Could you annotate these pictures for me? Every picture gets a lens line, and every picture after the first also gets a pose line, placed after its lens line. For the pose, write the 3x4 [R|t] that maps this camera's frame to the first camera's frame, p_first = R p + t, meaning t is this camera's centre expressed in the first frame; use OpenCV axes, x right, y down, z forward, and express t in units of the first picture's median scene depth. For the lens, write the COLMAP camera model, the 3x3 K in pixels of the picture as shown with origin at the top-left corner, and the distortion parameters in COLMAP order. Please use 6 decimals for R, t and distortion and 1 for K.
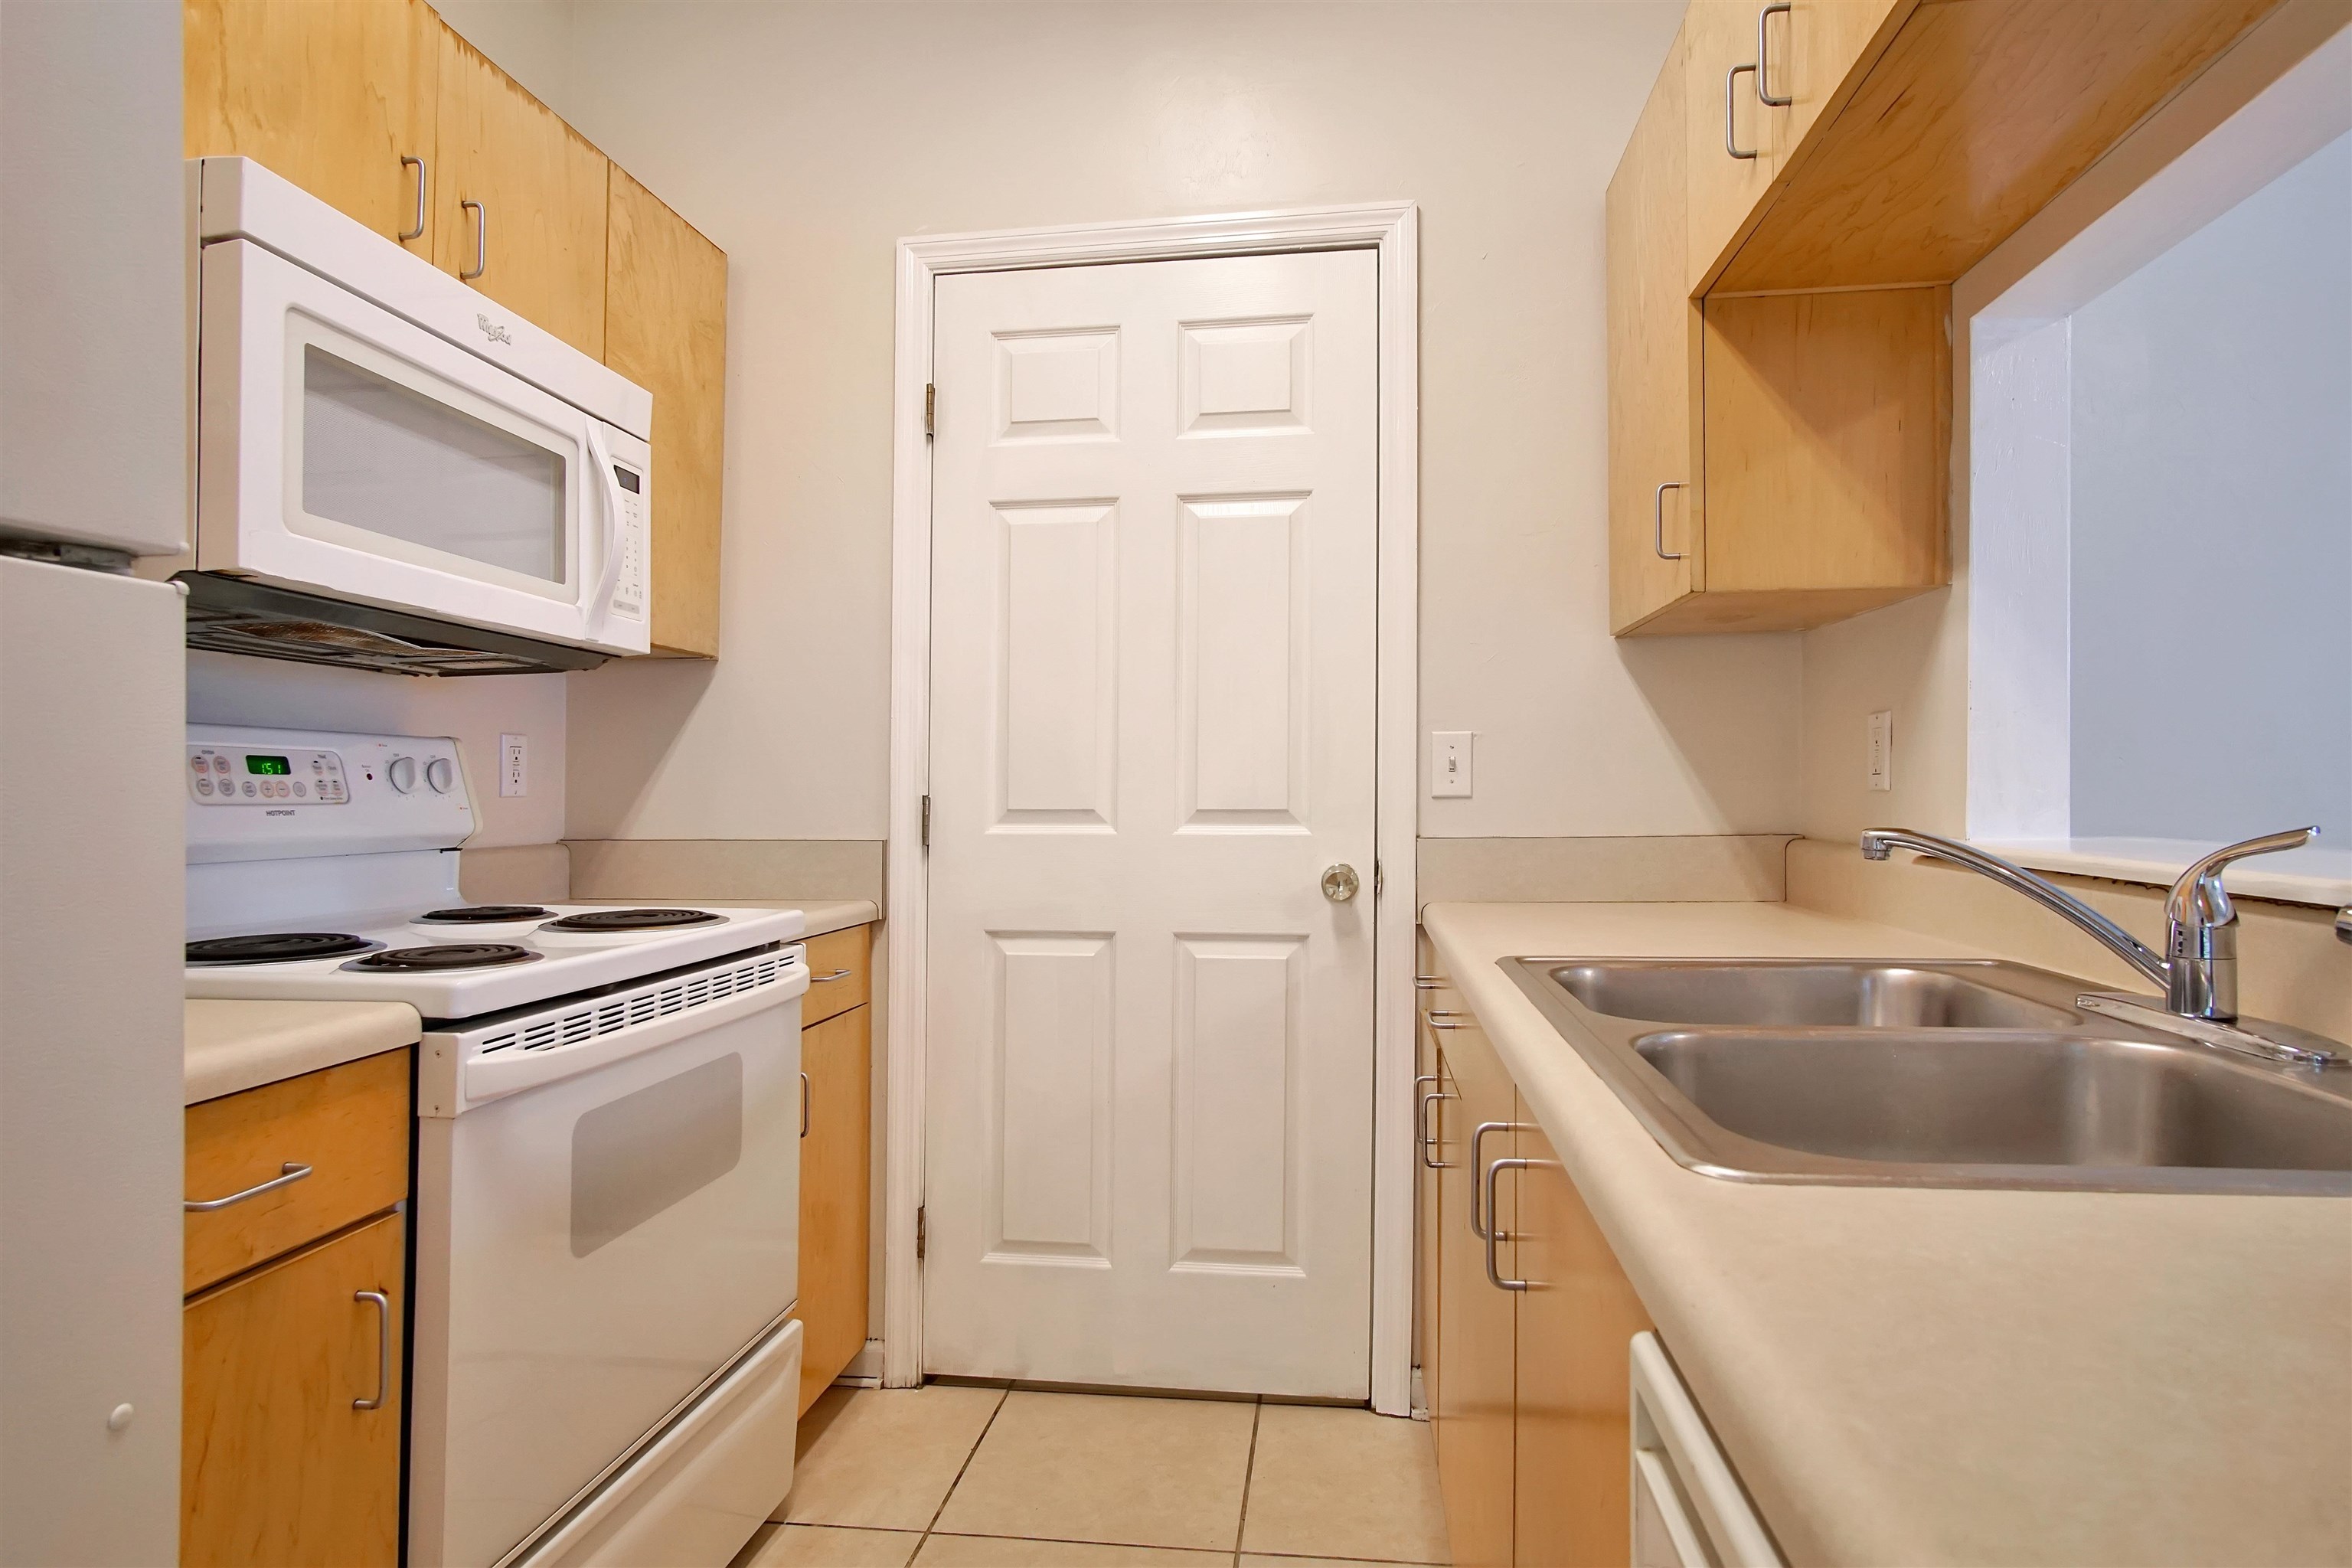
lens RADIAL K [[1270.4, 0, 1181.5], [0, 1270.4, 767.3], [0, 0, 1]] dist [-0.022721, 0.001401]
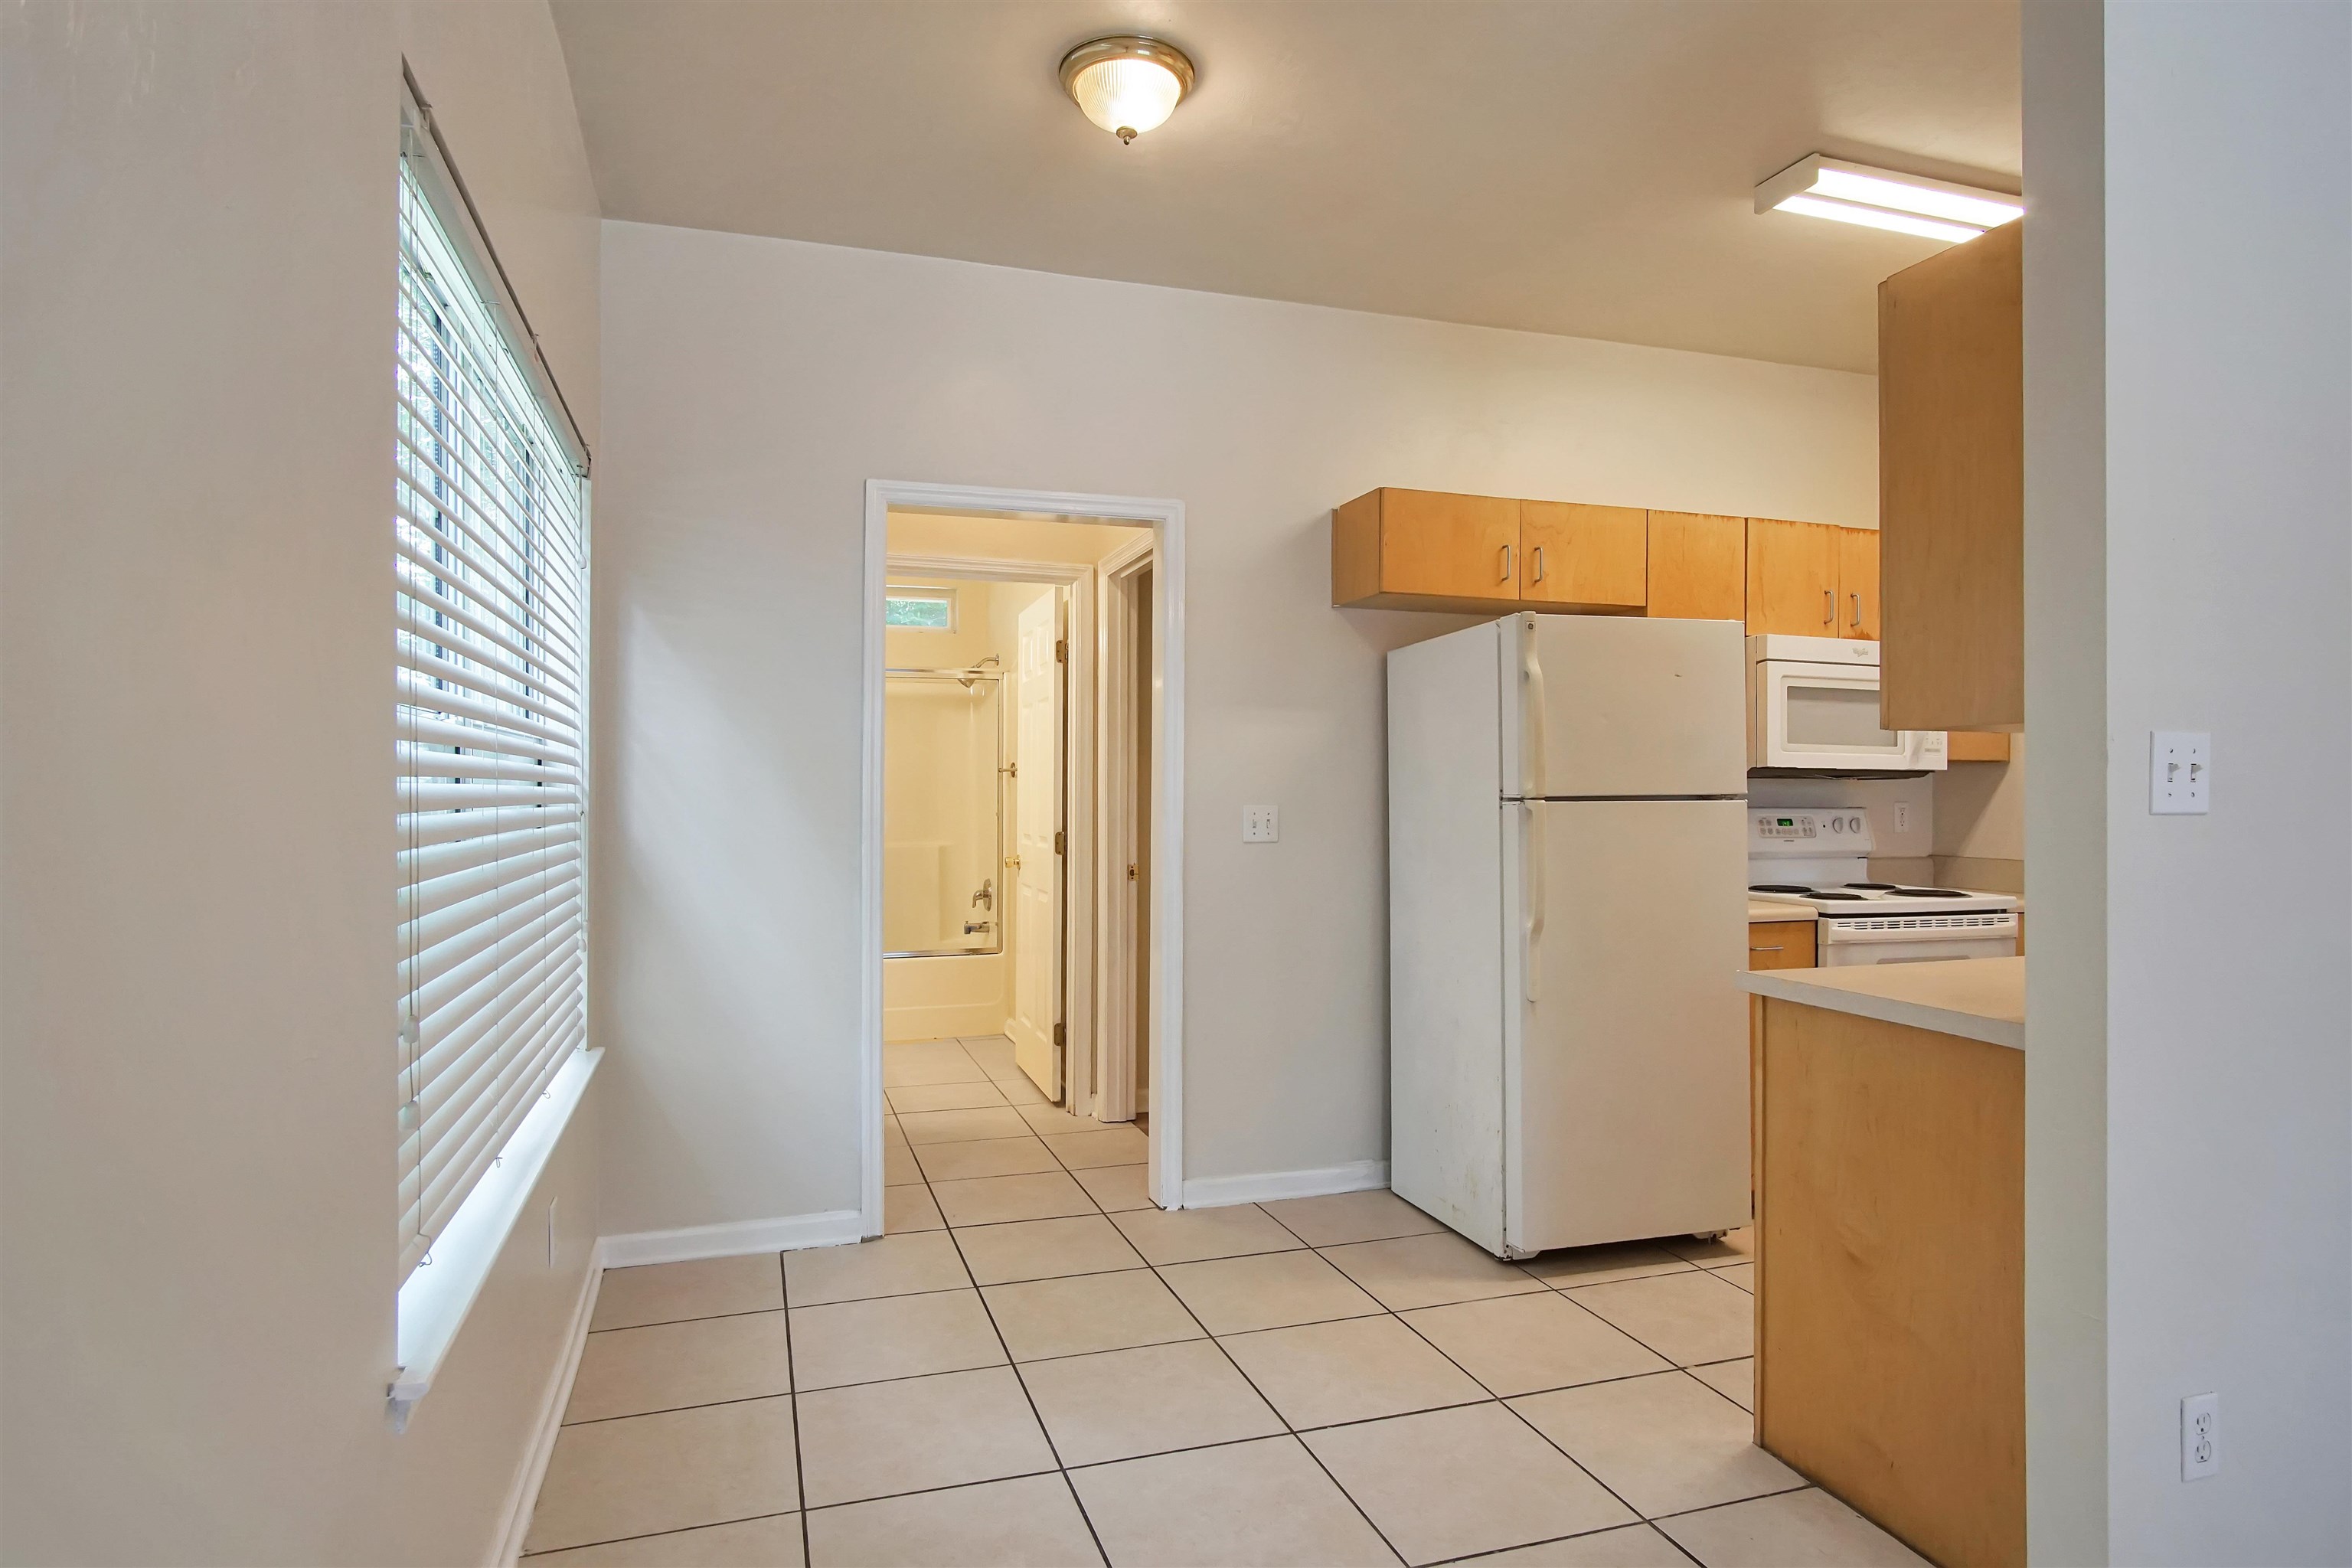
lens RADIAL K [[1270.4, 0, 1165.9], [0, 1270.4, 788.3], [0, 0, 1]] dist [-0.022721, 0.001401]
pose [[0.431871, 0.002047, -0.901933, 0.855730], [0.015049, 0.999842, 0.009475, -0.092352], [0.901810, -0.017665, 0.431772, -1.019861]]
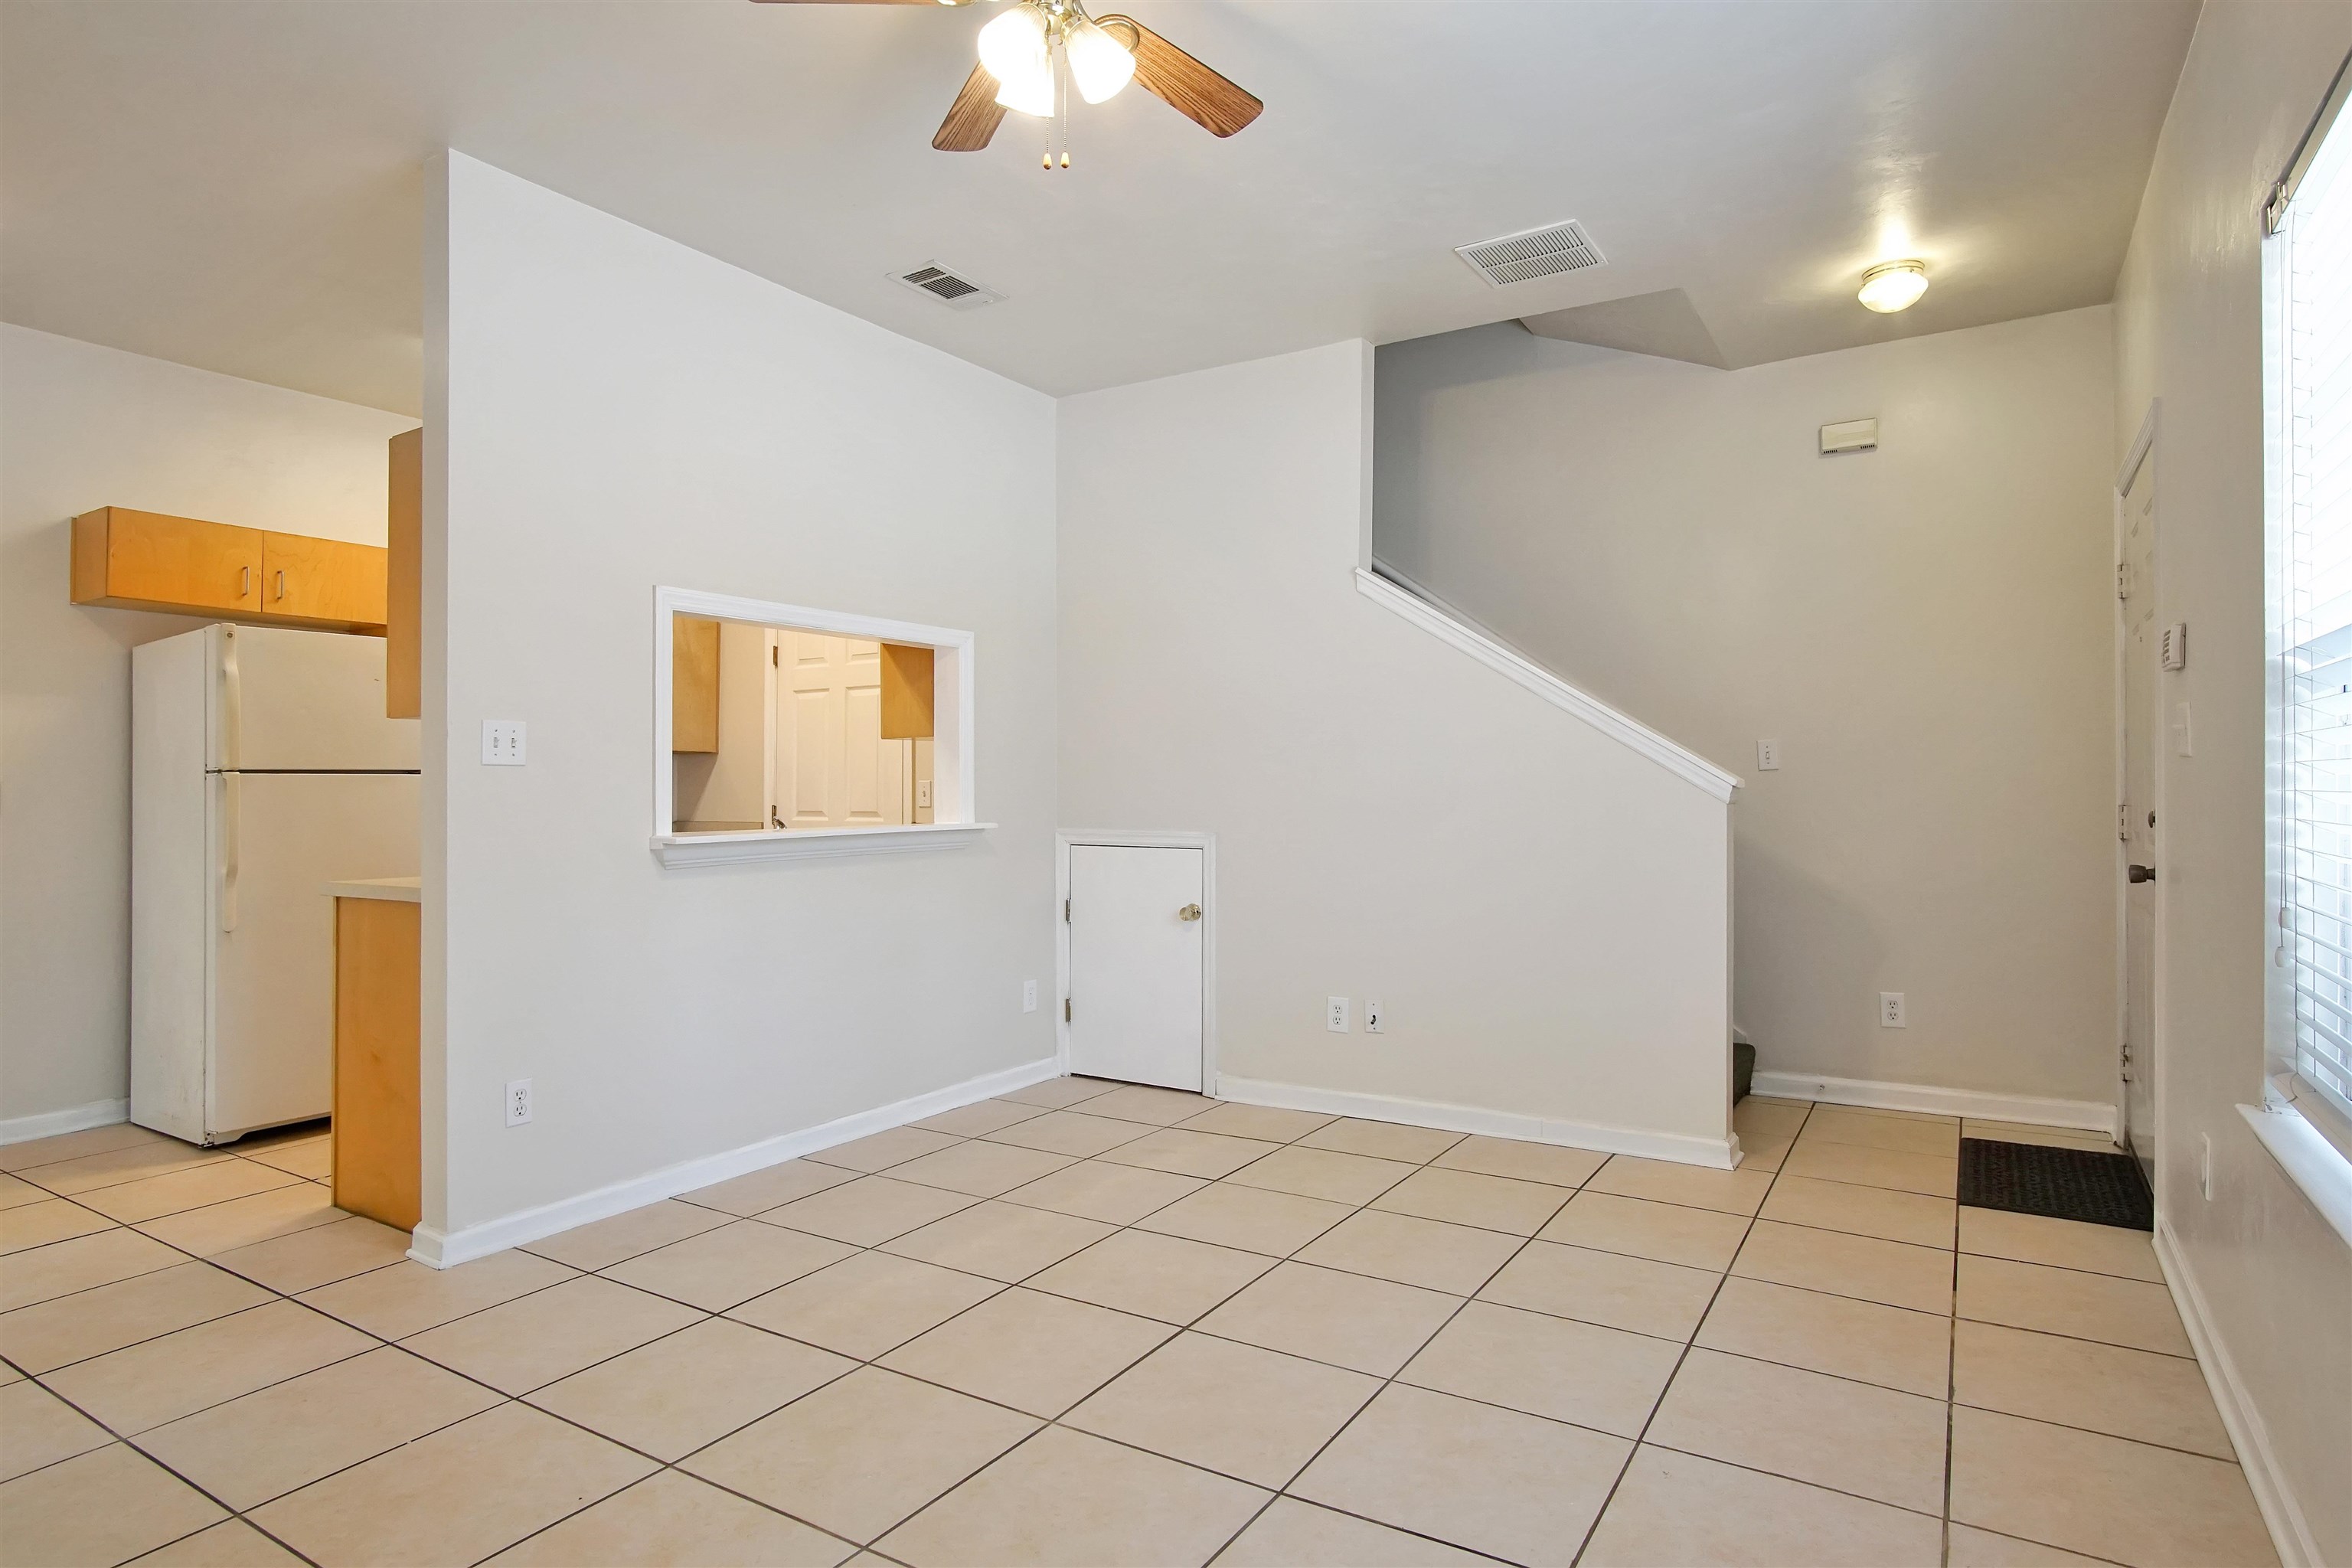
lens RADIAL K [[1270.4, 0, 1199.1], [0, 1270.4, 760.5], [0, 0, 1]] dist [-0.022721, 0.001401]
pose [[0.920231, -0.015087, -0.391085, 1.771291], [0.012580, 0.999881, -0.008970, -0.039556], [0.391173, 0.003334, 0.920311, -1.144751]]
